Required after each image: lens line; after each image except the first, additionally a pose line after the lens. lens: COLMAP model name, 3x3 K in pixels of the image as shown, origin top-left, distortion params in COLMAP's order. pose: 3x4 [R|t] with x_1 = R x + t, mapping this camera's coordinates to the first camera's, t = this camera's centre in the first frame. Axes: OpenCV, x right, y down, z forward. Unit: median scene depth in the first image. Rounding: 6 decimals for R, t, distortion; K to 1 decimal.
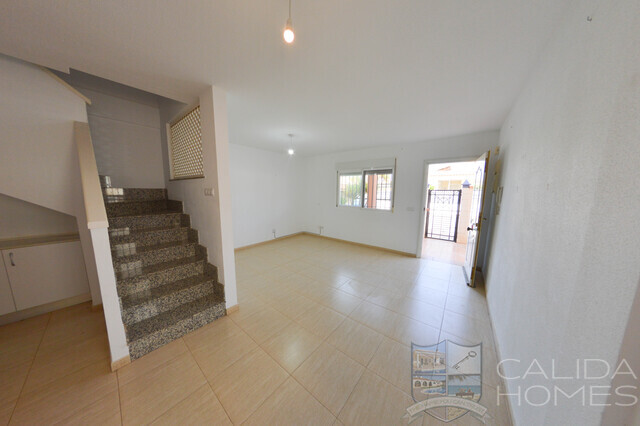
lens RADIAL K [[185.6, 0, 319.0], [0, 185.6, 215.6], [0, 0, 1]] dist [0.000535, 0.000010]
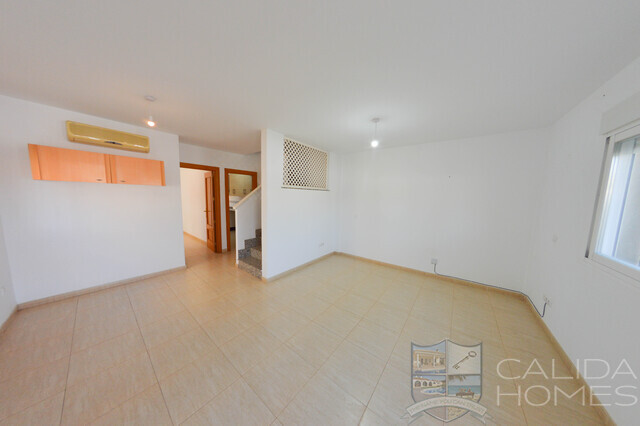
lens RADIAL K [[185.6, 0, 319.0], [0, 185.6, 215.6], [0, 0, 1]] dist [0.000535, 0.000010]
pose [[0.055419, 0.098892, -0.993554, 0.574655], [-0.175017, 0.980639, 0.087844, -0.099456], [0.983004, 0.169021, 0.071654, 0.798533]]
